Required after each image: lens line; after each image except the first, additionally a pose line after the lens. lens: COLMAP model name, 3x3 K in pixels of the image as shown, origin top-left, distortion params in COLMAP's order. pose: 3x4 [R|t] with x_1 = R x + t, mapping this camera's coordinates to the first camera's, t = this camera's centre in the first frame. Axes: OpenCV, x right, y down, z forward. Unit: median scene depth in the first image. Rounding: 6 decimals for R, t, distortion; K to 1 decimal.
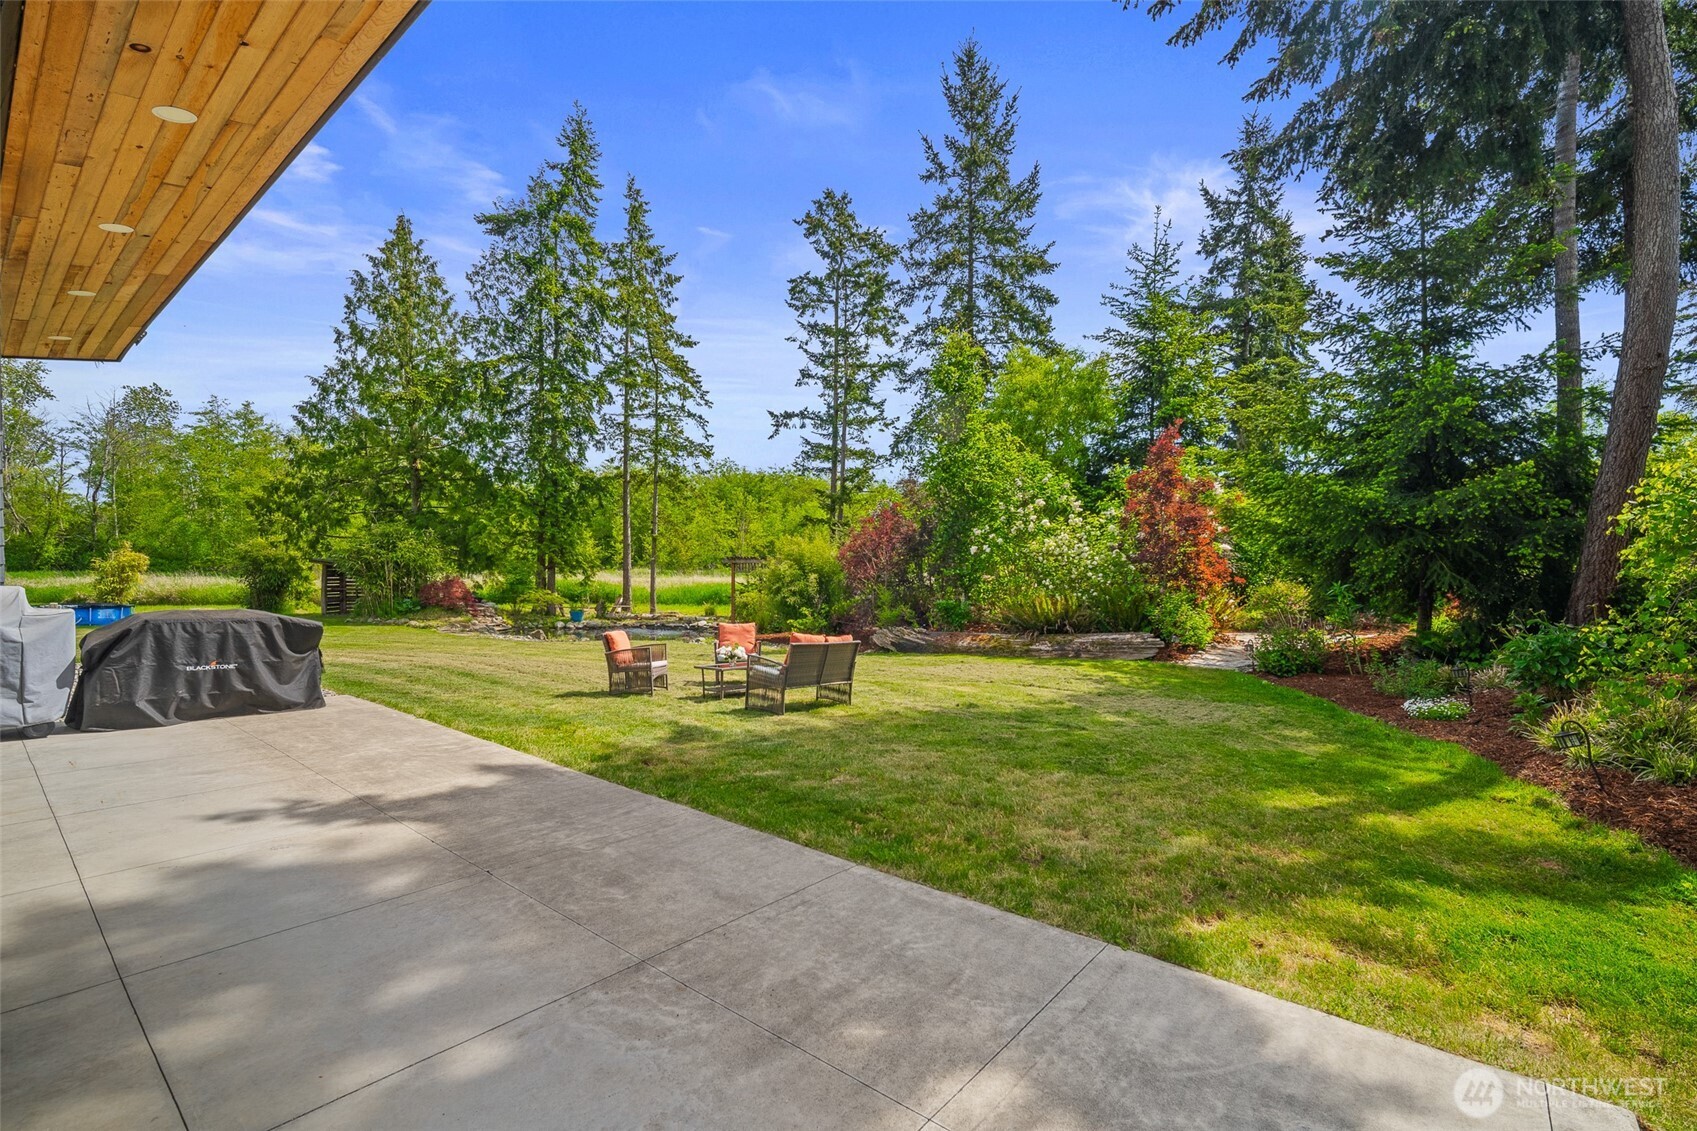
lens RADIAL K [[761.4, 0, 846.0], [0, 761.4, 573.2], [0, 0, 1]] dist [-0.001098, -0.000832]
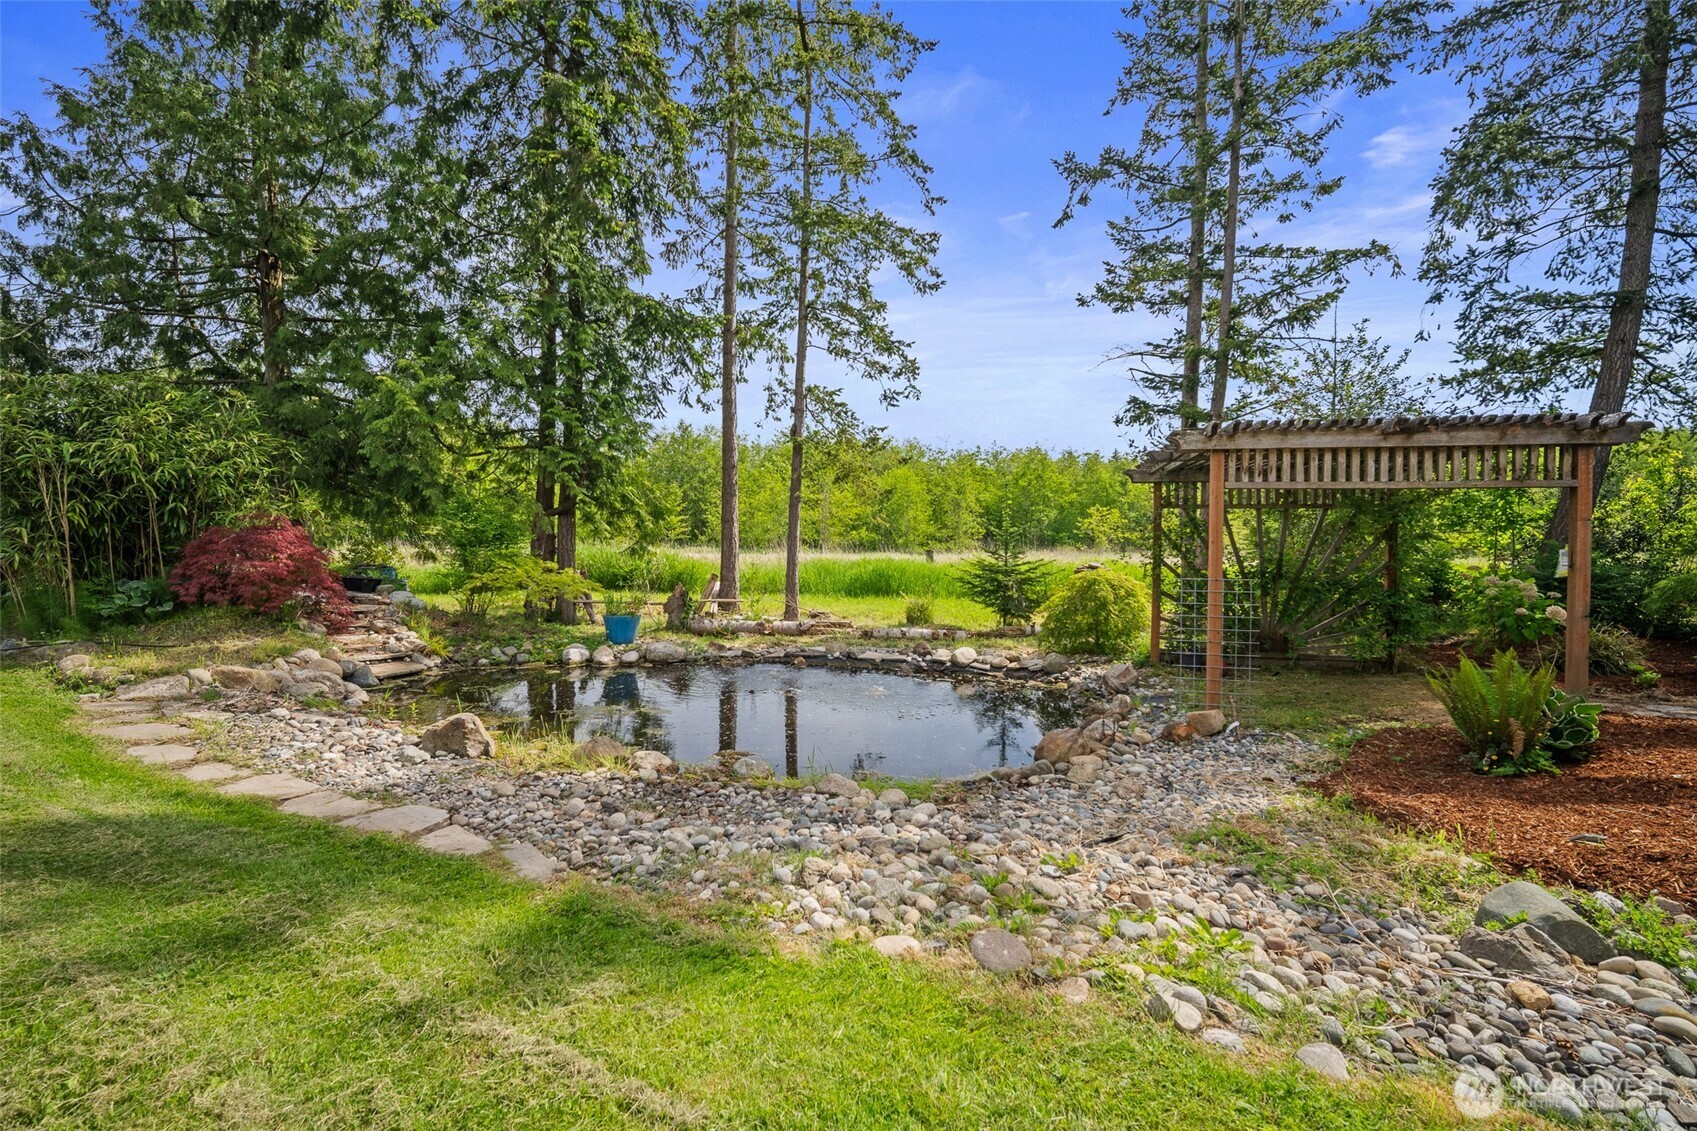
lens RADIAL K [[755.9, 0, 848.9], [0, 755.9, 554.8], [0, 0, 1]] dist [-0.003807, 0.003159]
pose [[0.998564, 0.006718, -0.053147, -0.197706], [-0.006958, 0.999966, -0.004336, 0.017840], [0.053116, 0.004699, 0.998577, 0.563828]]
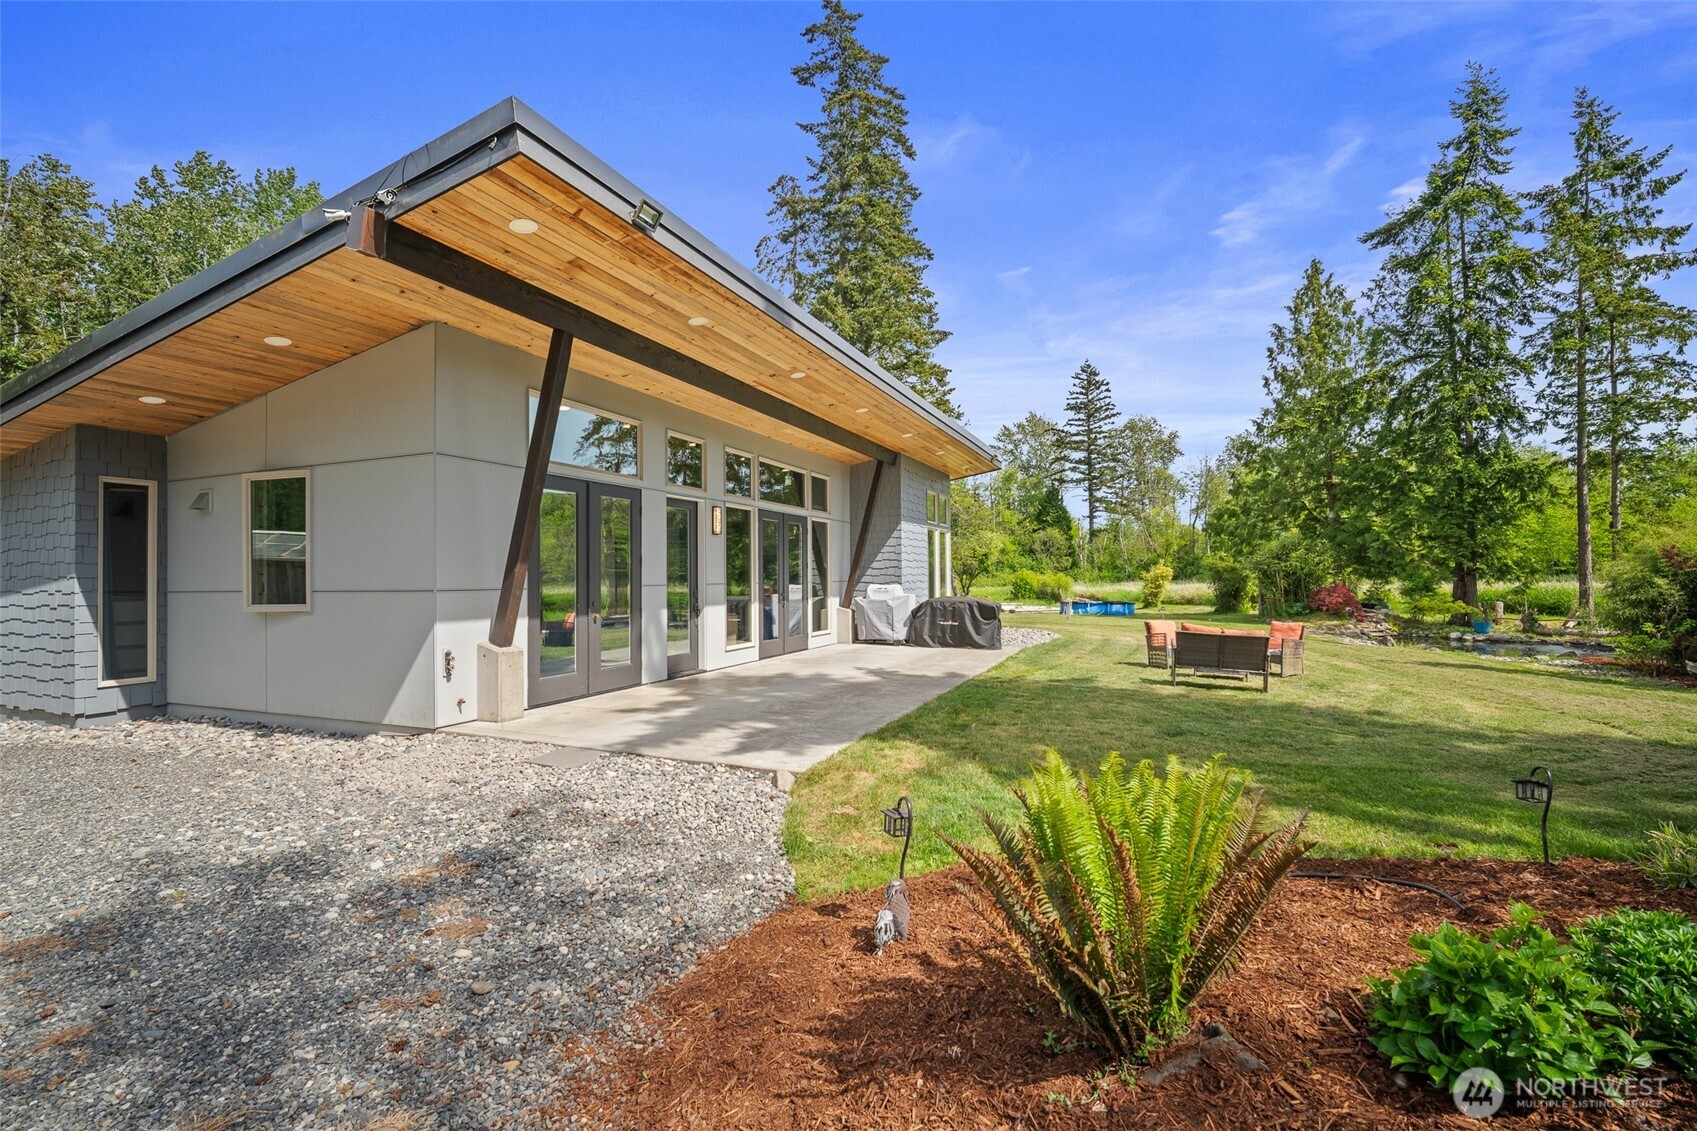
lens RADIAL K [[764.3, 0, 848.5], [0, 764.3, 565.5], [0, 0, 1]] dist [-0.013144, -0.000195]
pose [[0.299836, -0.024963, -0.953664, 0.252862], [0.004594, 0.999684, -0.024723, 0.002575], [0.953980, 0.003032, 0.299856, 0.017266]]
